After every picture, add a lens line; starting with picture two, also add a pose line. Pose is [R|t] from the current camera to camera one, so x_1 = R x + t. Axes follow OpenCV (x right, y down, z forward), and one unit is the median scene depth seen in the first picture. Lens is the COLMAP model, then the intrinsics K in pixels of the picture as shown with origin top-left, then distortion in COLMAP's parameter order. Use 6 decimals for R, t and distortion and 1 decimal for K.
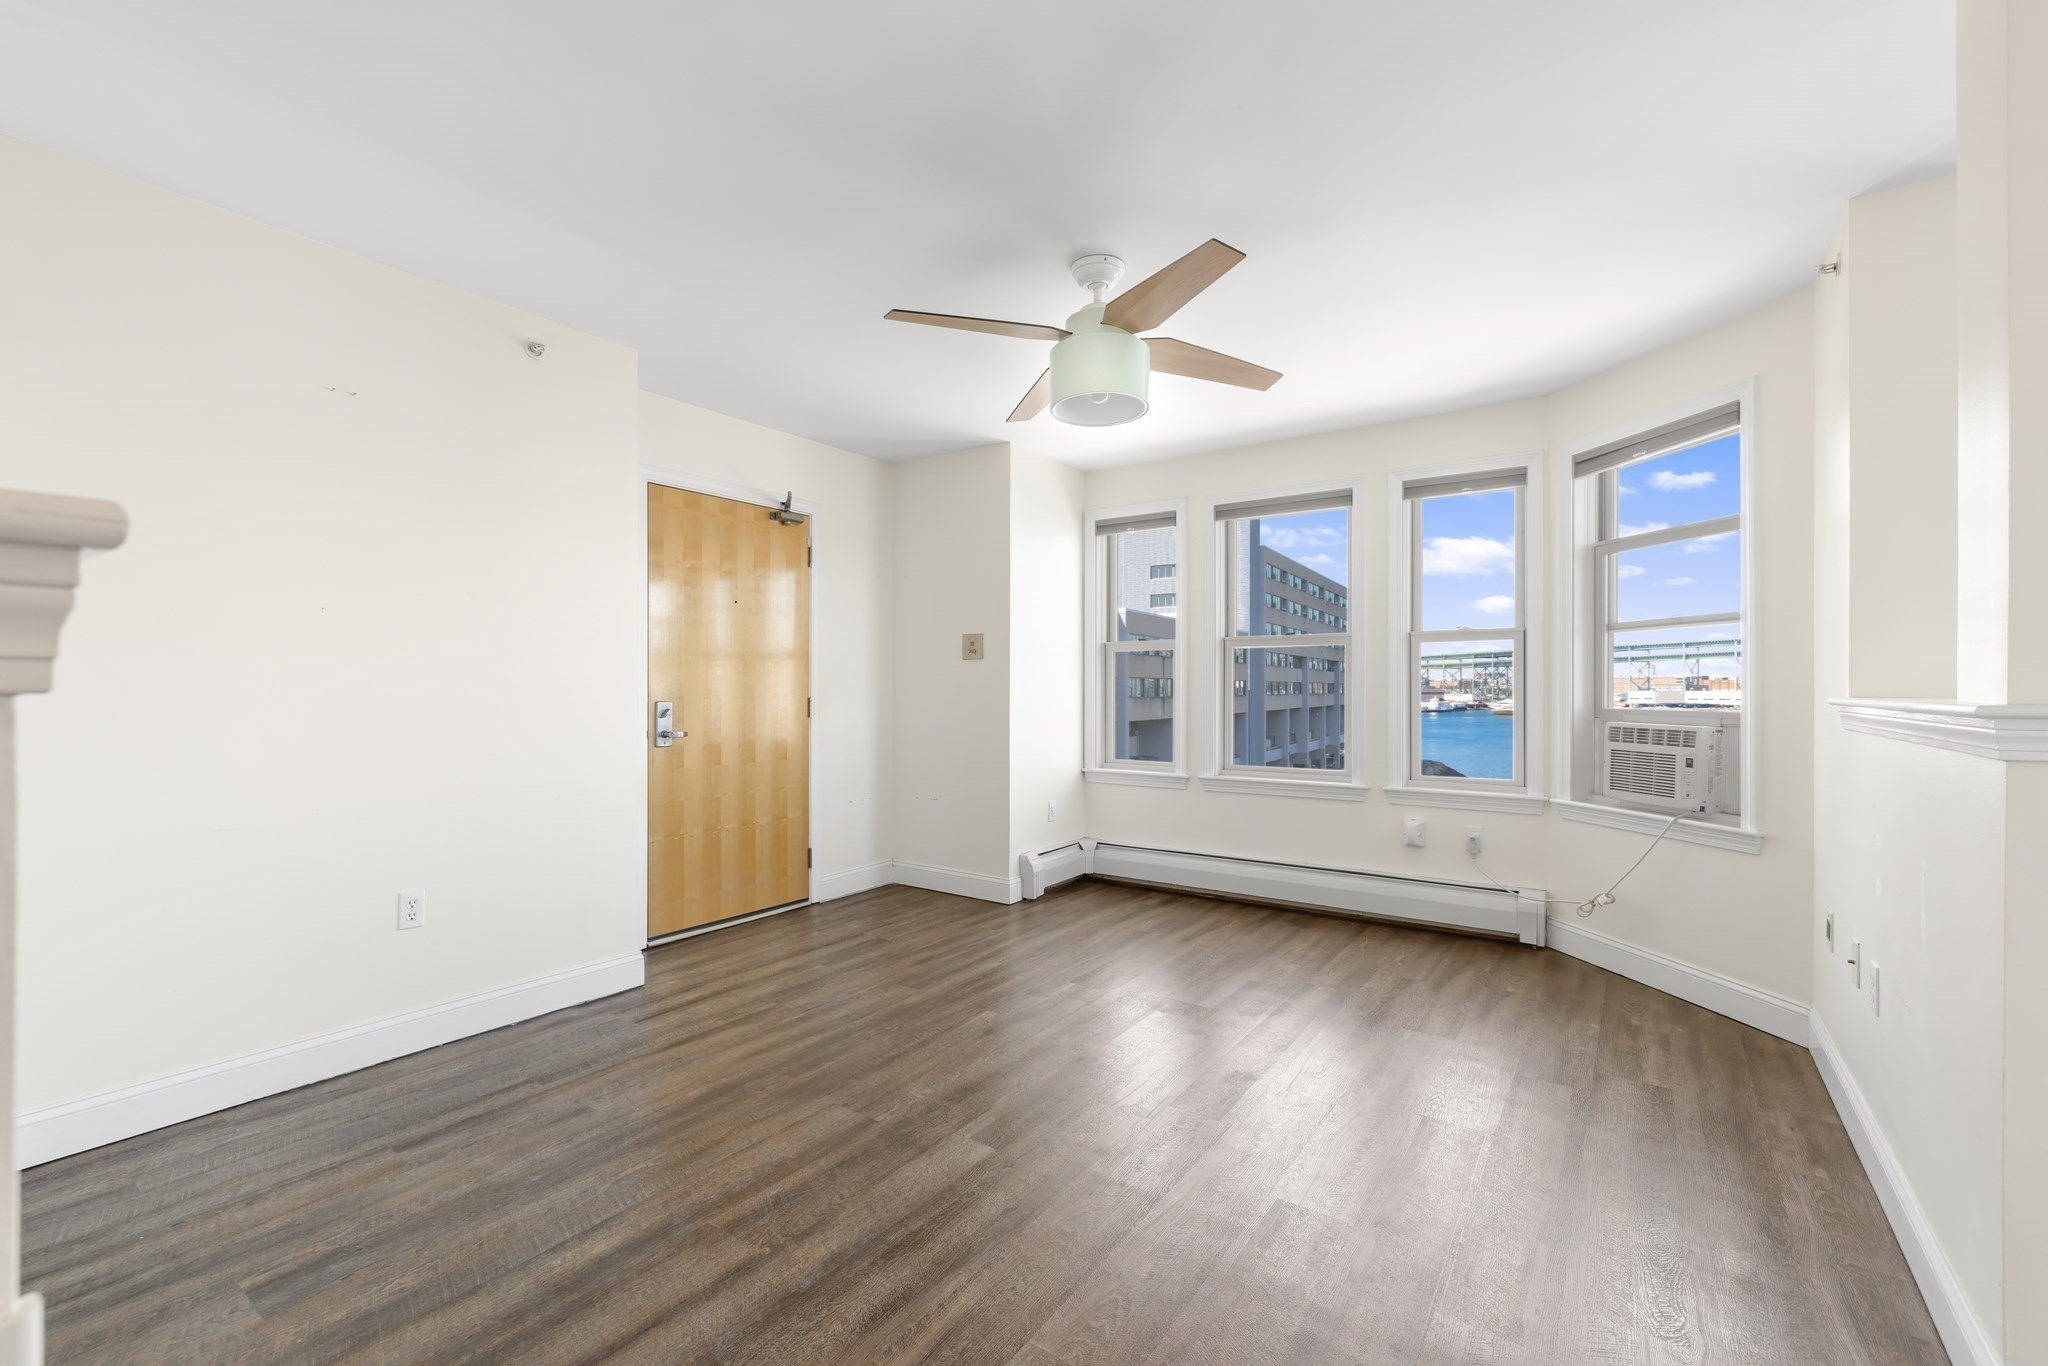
lens RADIAL K [[863.6, 0, 1025.7], [0, 863.6, 689.9], [0, 0, 1]] dist [0.001293, 0.000106]
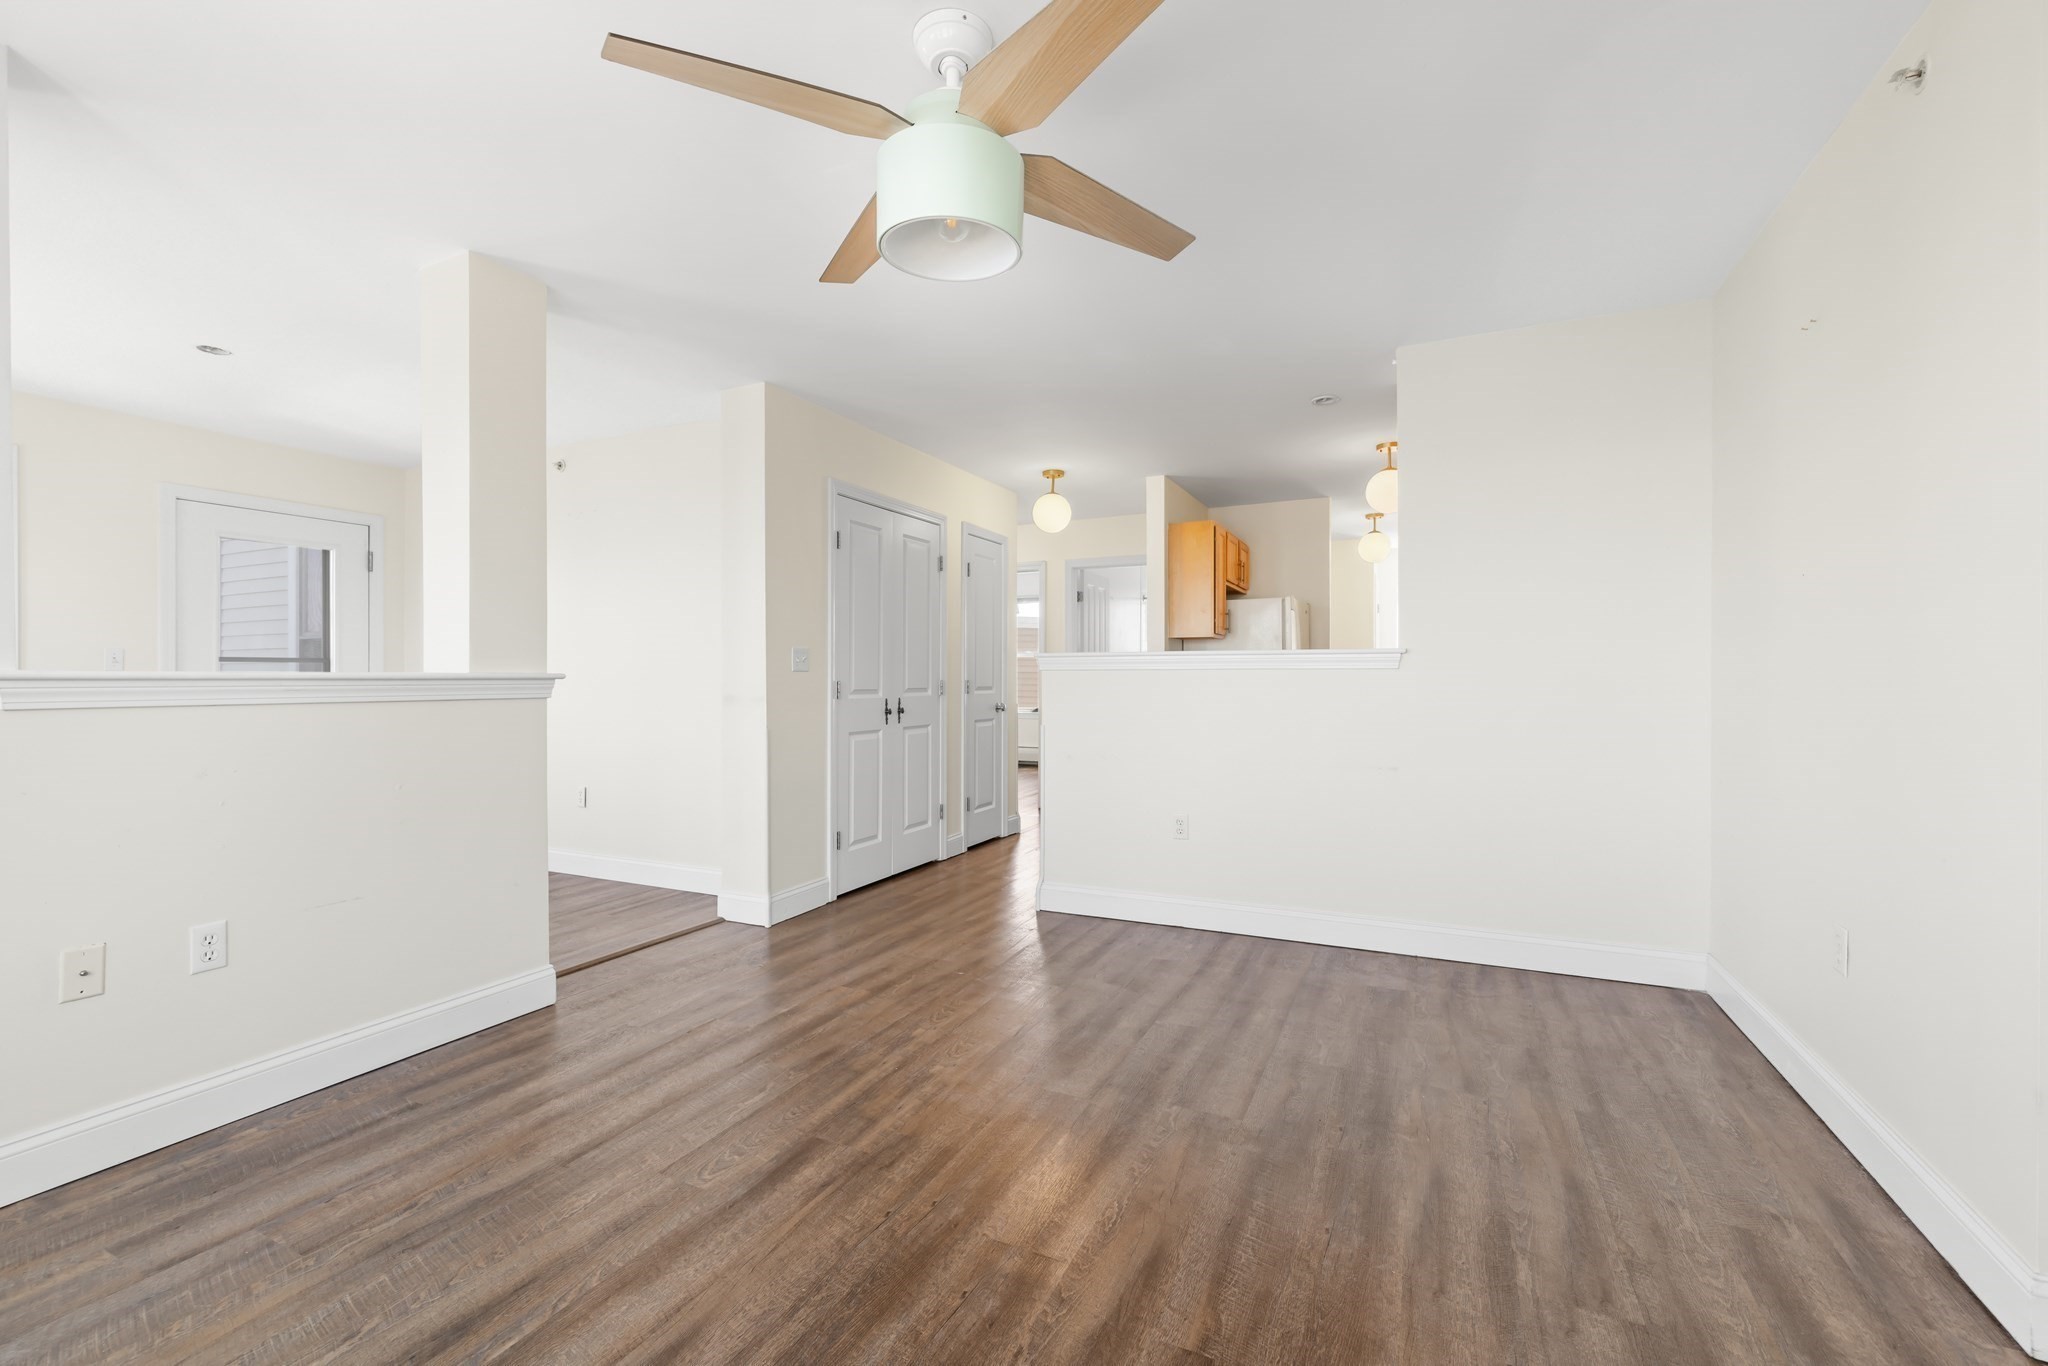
lens RADIAL K [[863.6, 0, 1011.8], [0, 863.6, 676.6], [0, 0, 1]] dist [0.001293, 0.000106]
pose [[-0.986875, 0.000599, -0.161487, 0.105677], [0.000544, 1.000000, 0.000383, 0.008606], [0.161487, 0.000290, -0.986875, 1.222302]]
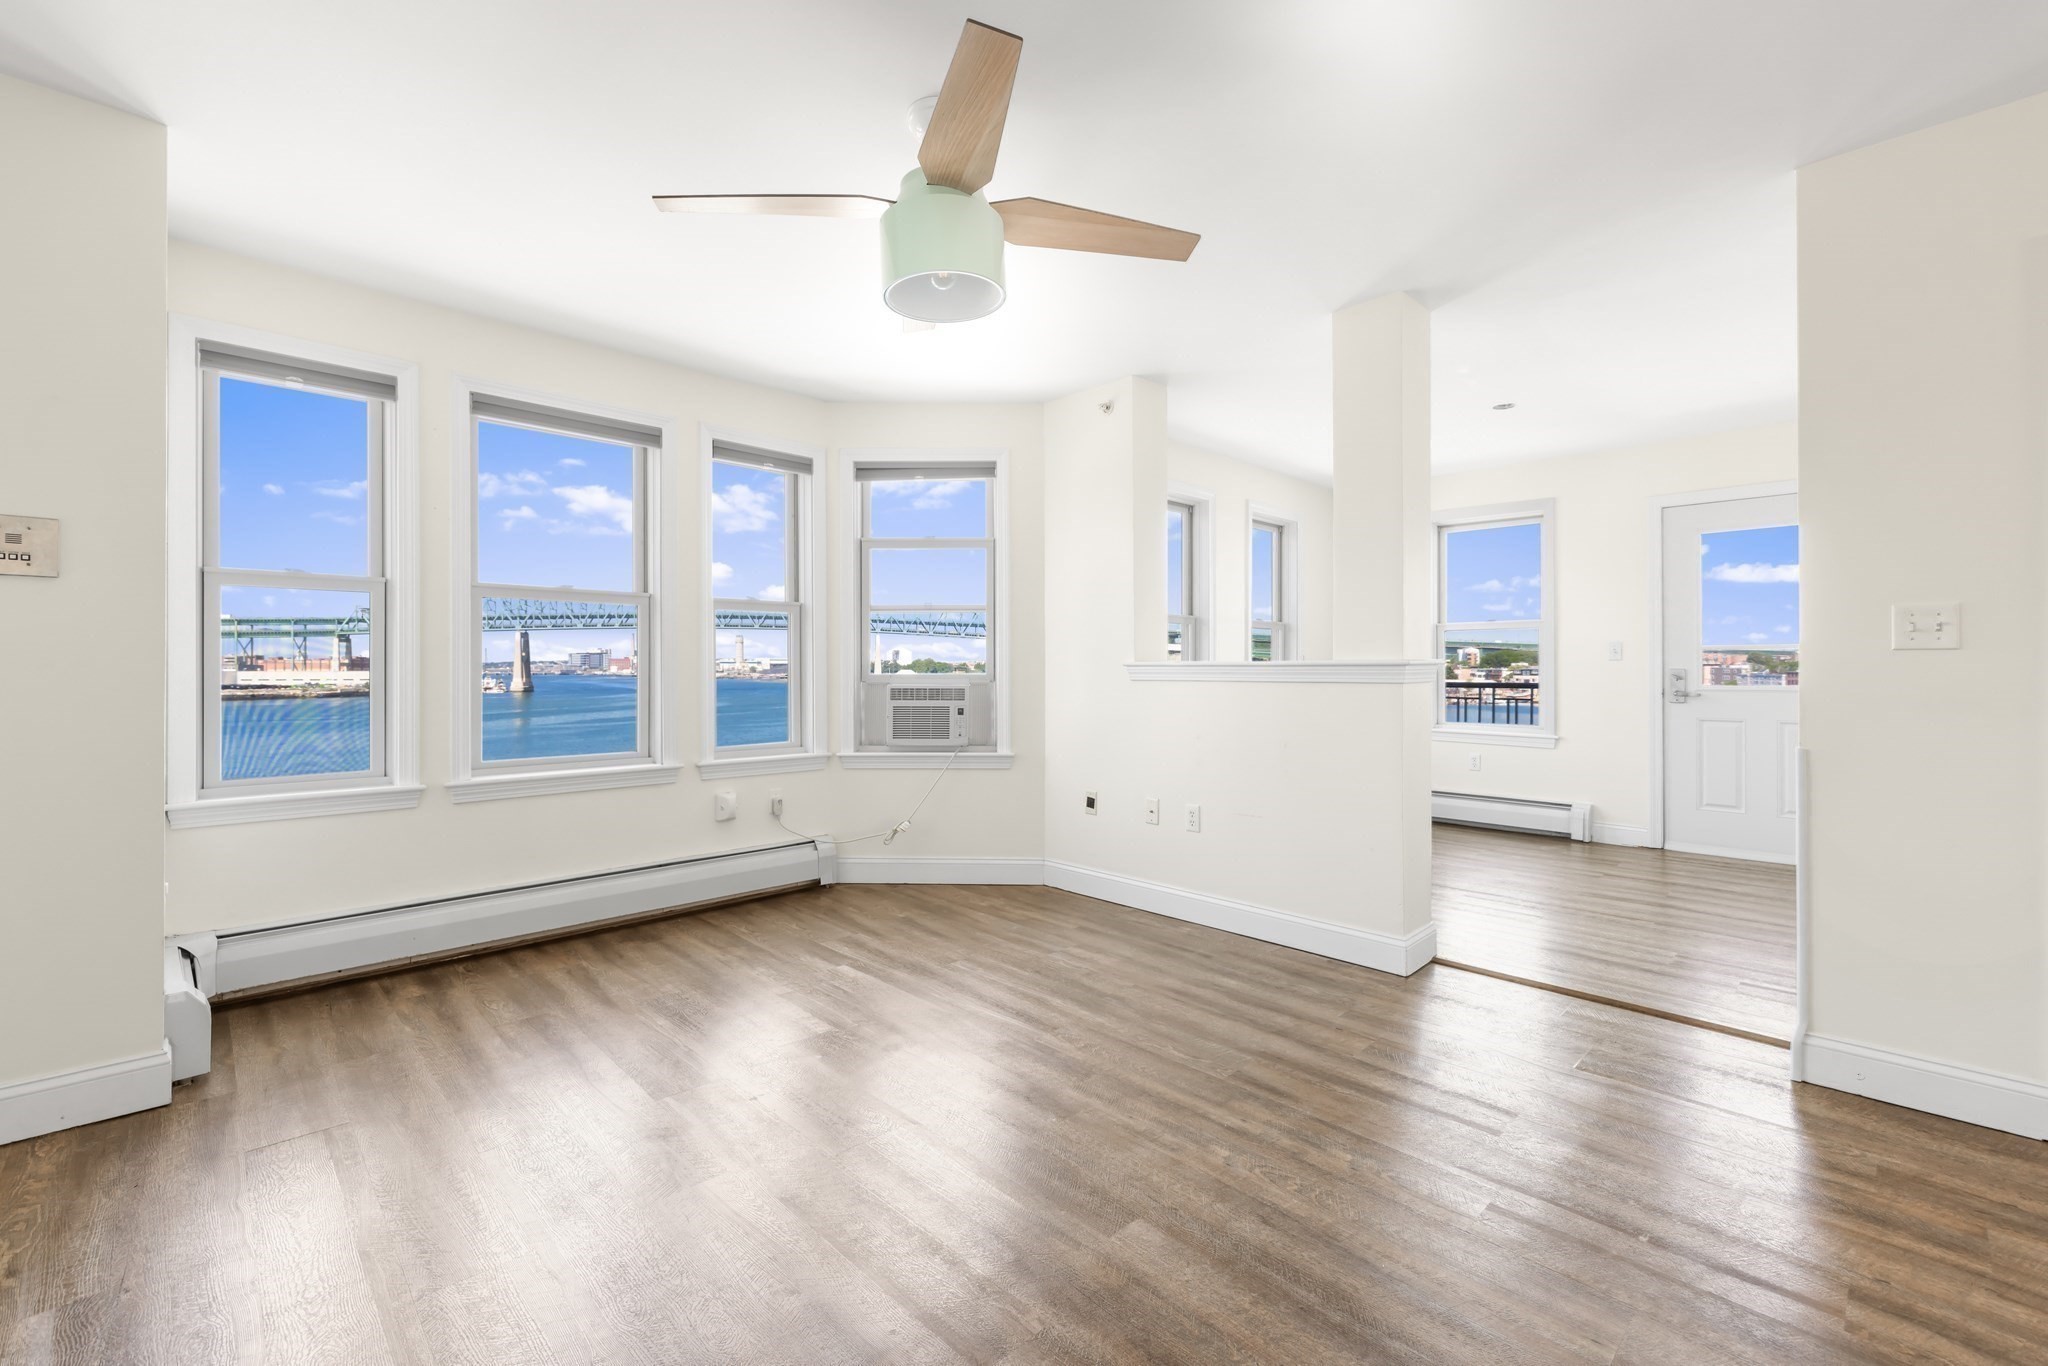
lens RADIAL K [[863.6, 0, 1020.4], [0, 863.6, 665.1], [0, 0, 1]] dist [0.001293, 0.000106]
pose [[0.183997, 0.004319, 0.982917, -0.499270], [0.001114, 0.999989, -0.004602, 0.014583], [-0.982926, 0.001942, 0.183990, 0.569510]]
